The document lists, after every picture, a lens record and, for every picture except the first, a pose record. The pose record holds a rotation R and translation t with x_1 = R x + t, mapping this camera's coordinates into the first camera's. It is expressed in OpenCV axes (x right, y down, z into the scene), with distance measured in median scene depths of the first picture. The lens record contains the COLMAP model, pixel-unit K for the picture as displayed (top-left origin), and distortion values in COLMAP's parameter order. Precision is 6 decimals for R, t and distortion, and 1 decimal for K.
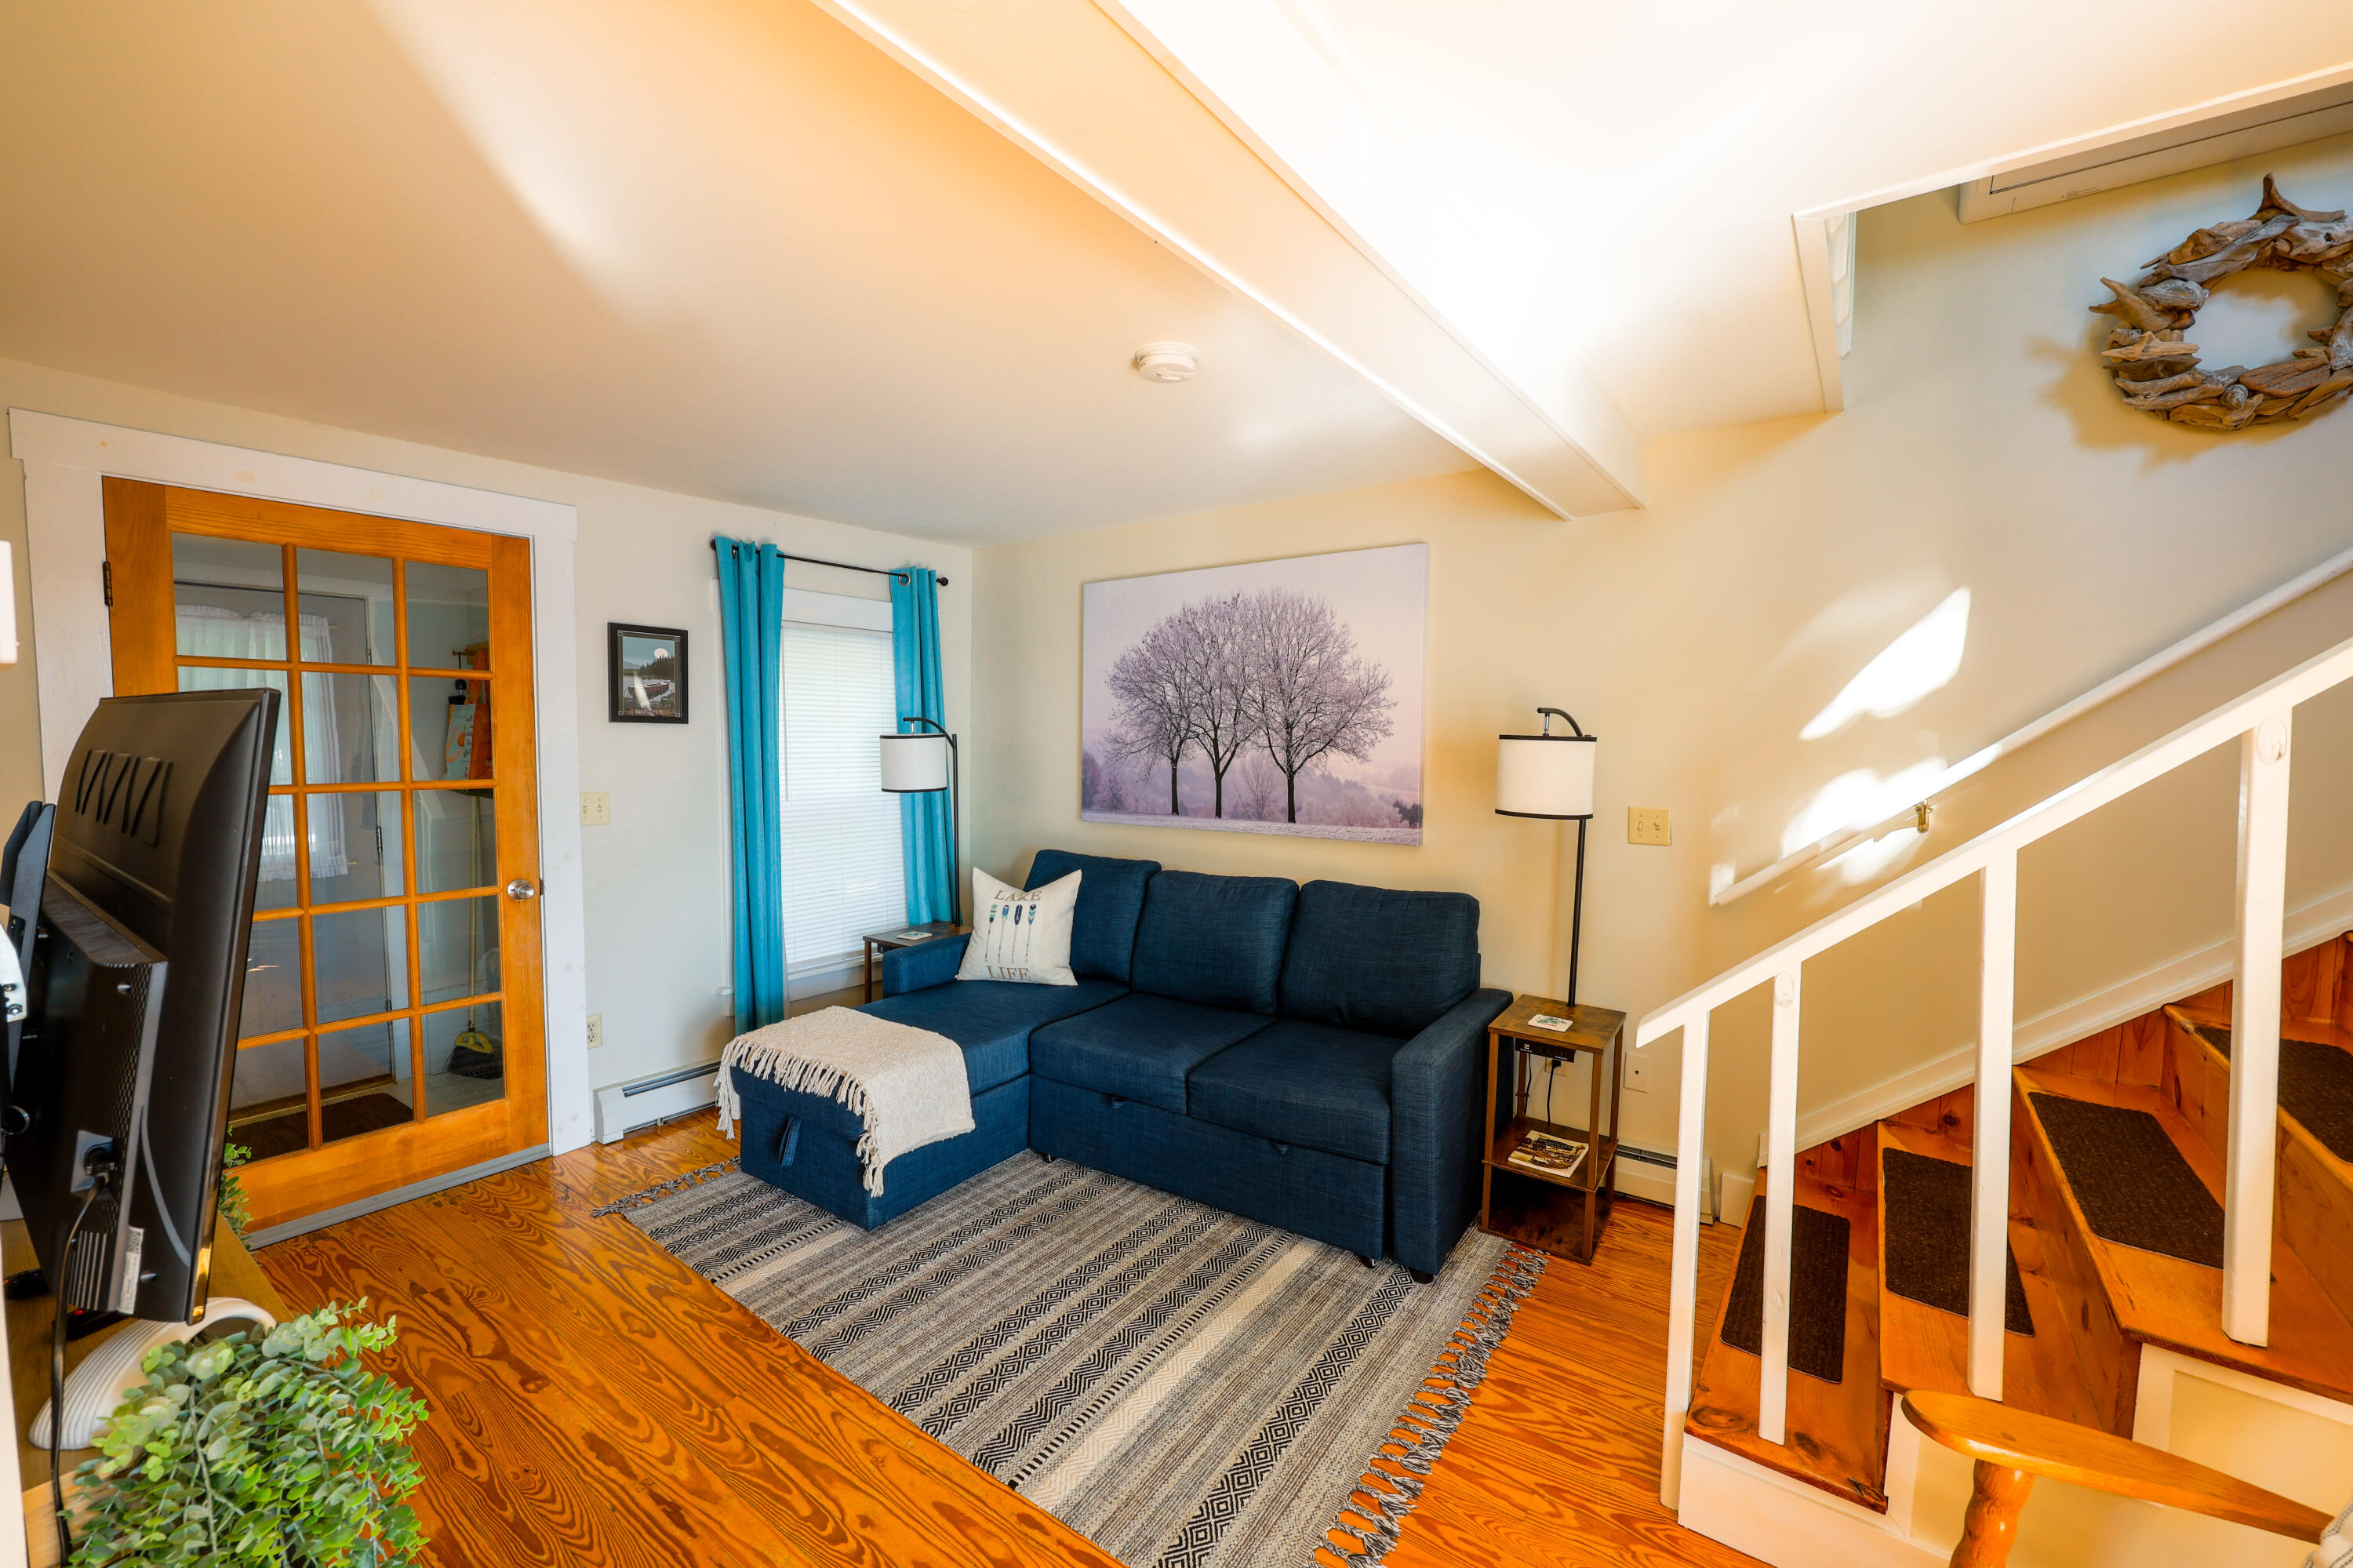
lens RADIAL K [[943.3, 0, 1179.1], [0, 943.3, 787.7], [0, 0, 1]] dist [0.002305, -0.000129]
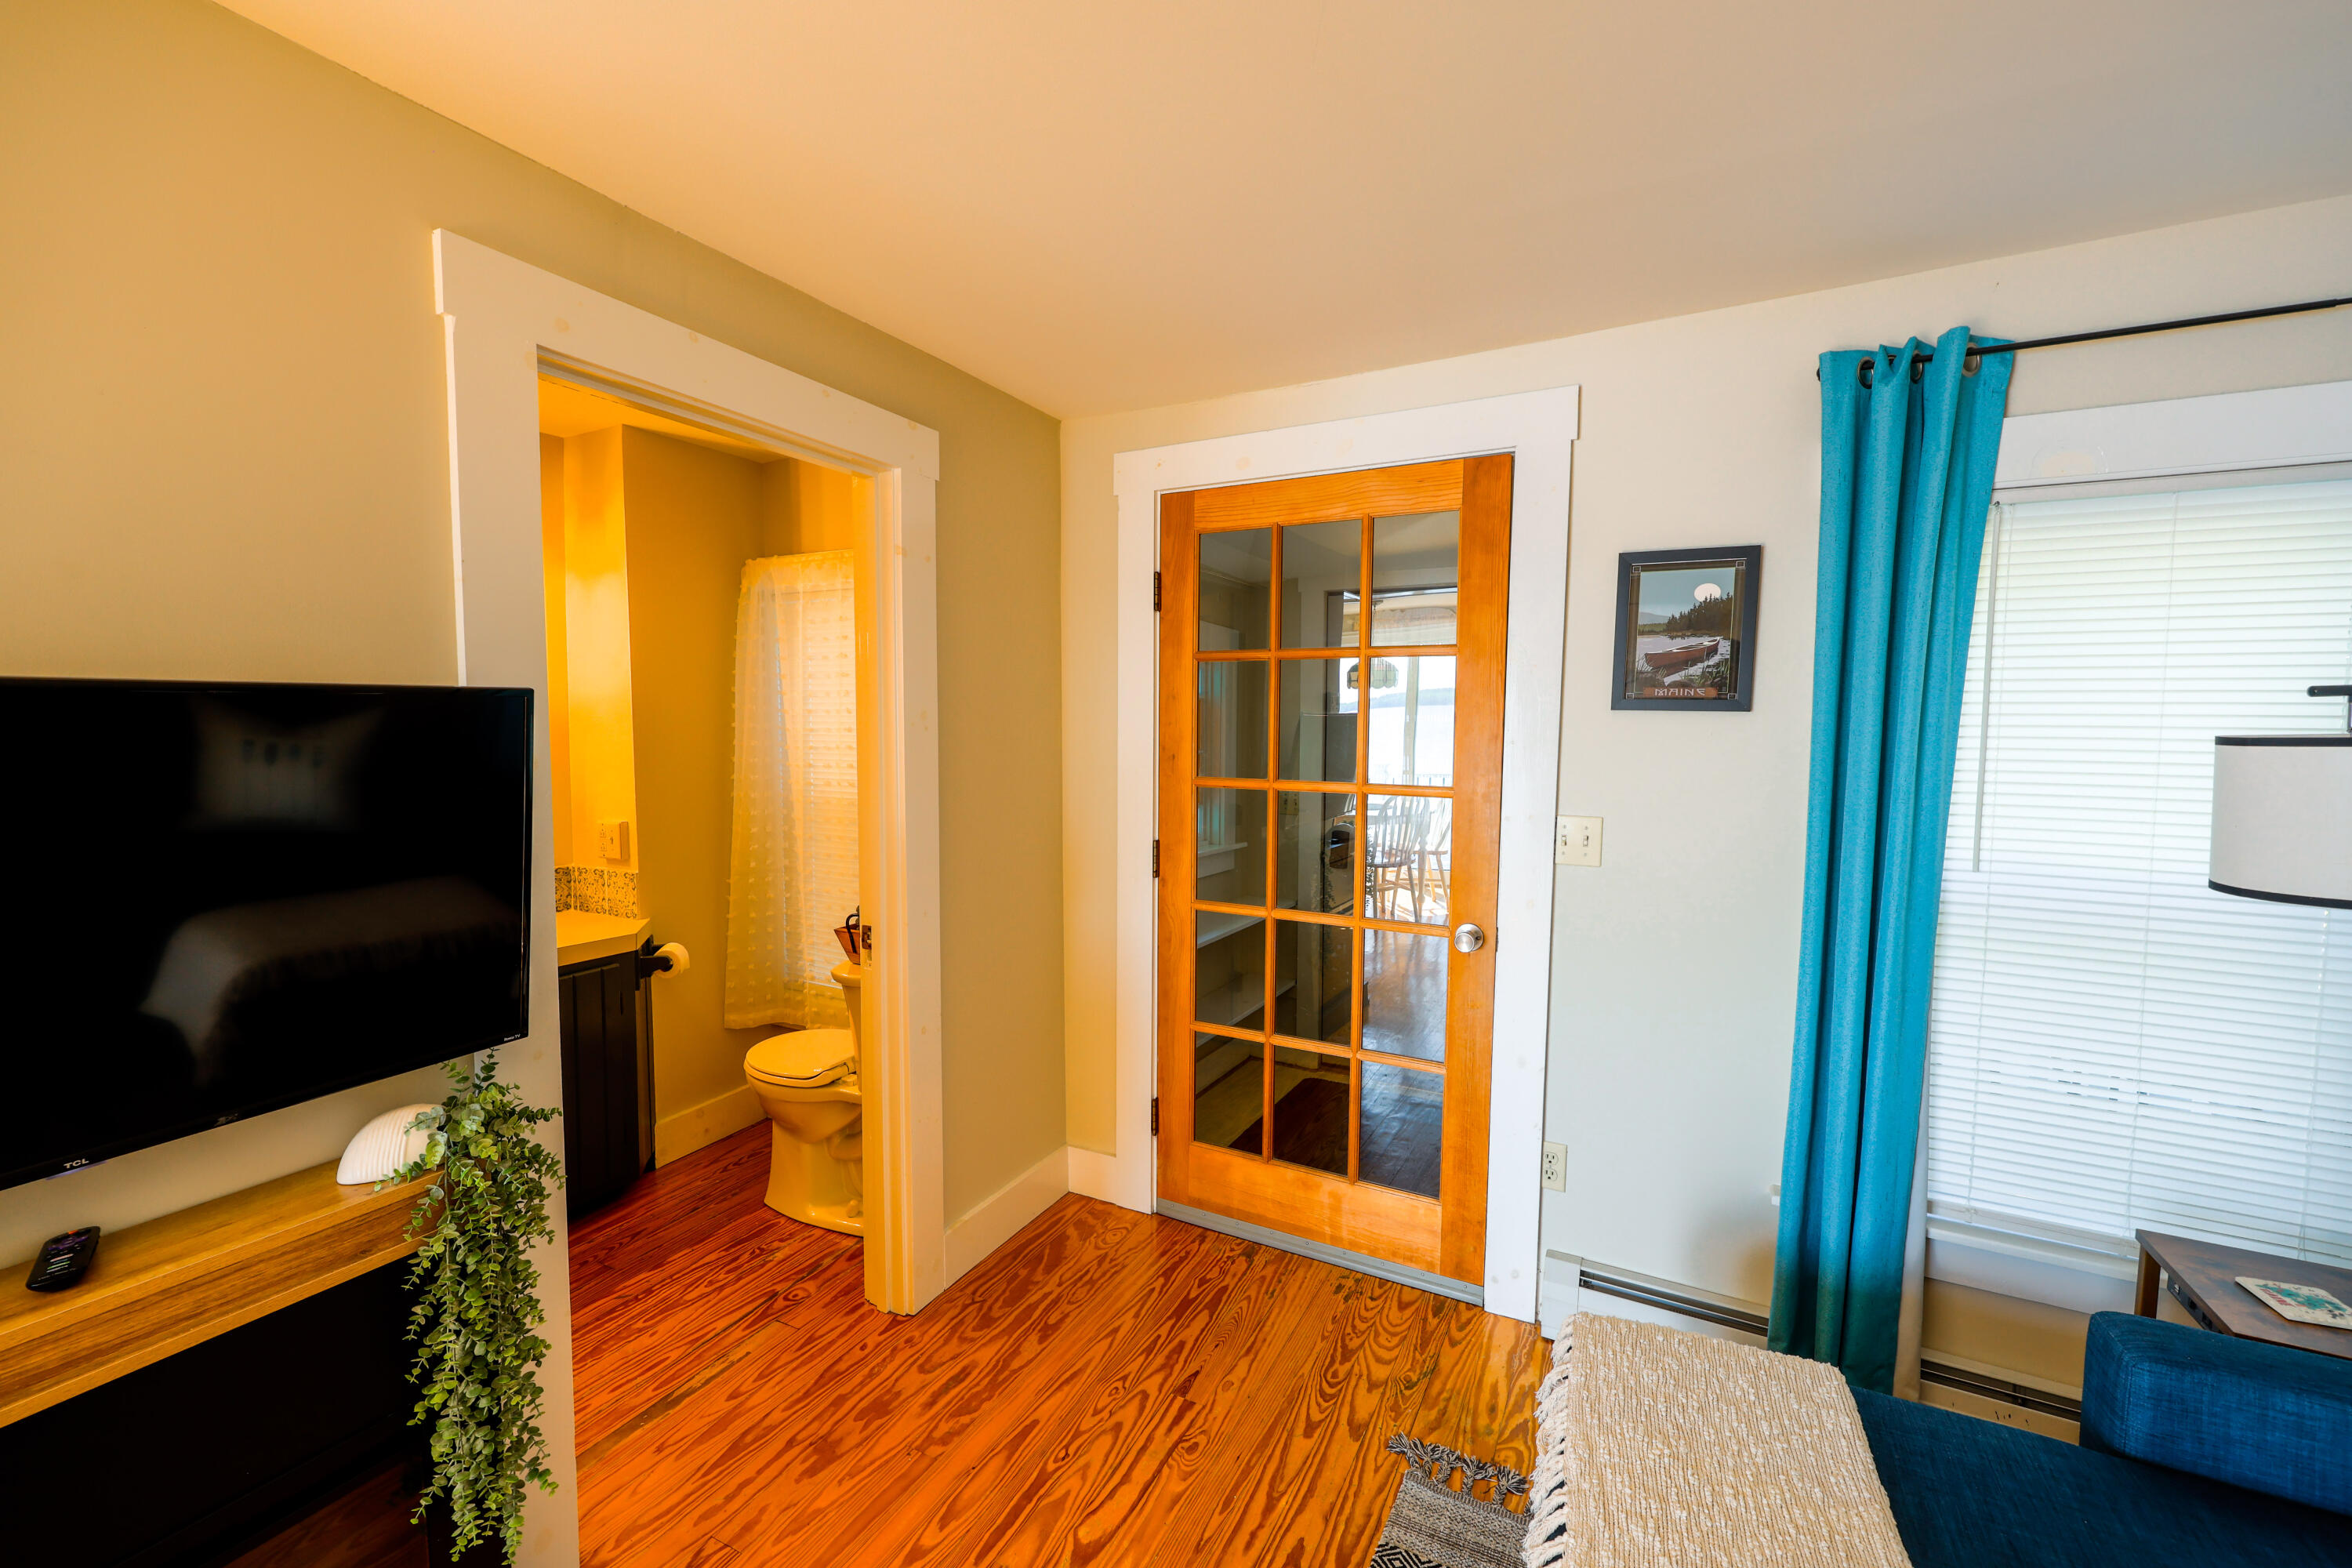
lens RADIAL K [[951.5, 0, 1176.0], [0, 951.5, 784.0], [0, 0, 1]] dist [0.000397, -0.000208]
pose [[0.149795, 0.068044, -0.986373, -0.003585], [-0.057507, 0.996540, 0.060012, -0.039501], [0.987043, 0.047733, 0.153190, 0.587975]]
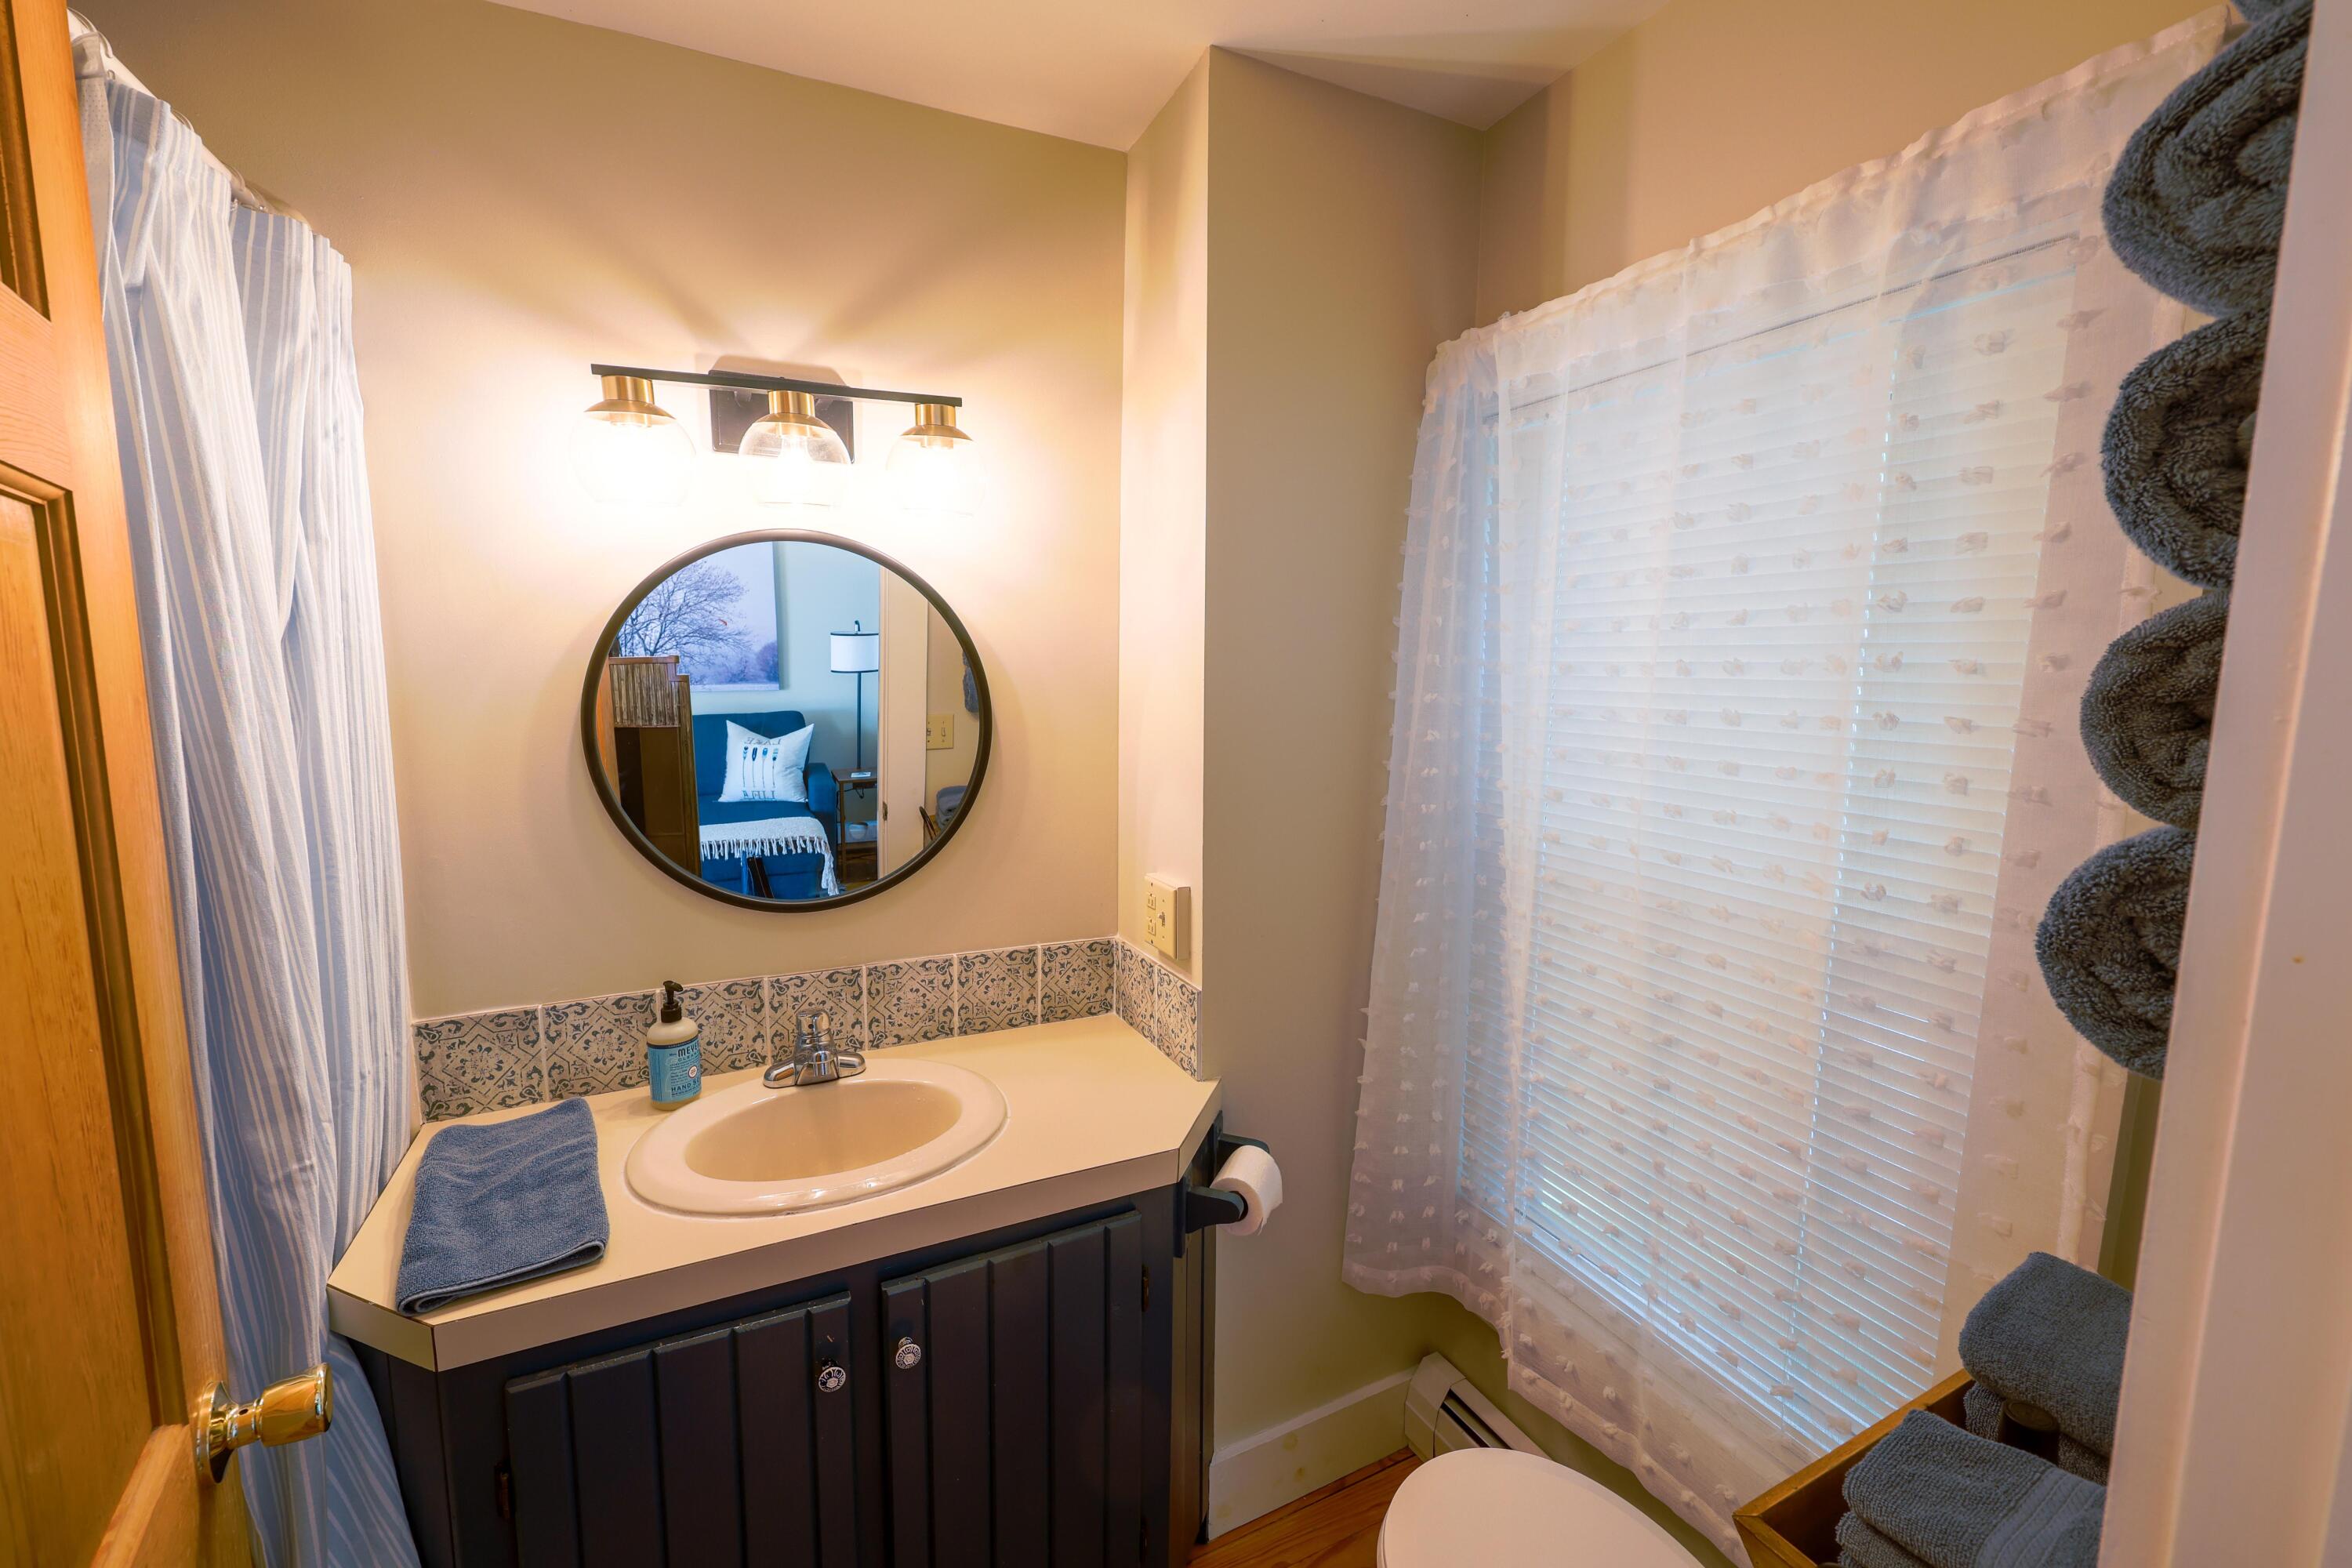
lens RADIAL K [[946.1, 0, 1161.3], [0, 946.1, 784.3], [0, 0, 1]] dist [0.000059, -0.000302]
pose [[-0.480859, 0.106496, -0.870306, -0.545928], [-0.050547, 0.987579, 0.148774, -0.036264], [0.875340, 0.115530, -0.469503, 0.418953]]
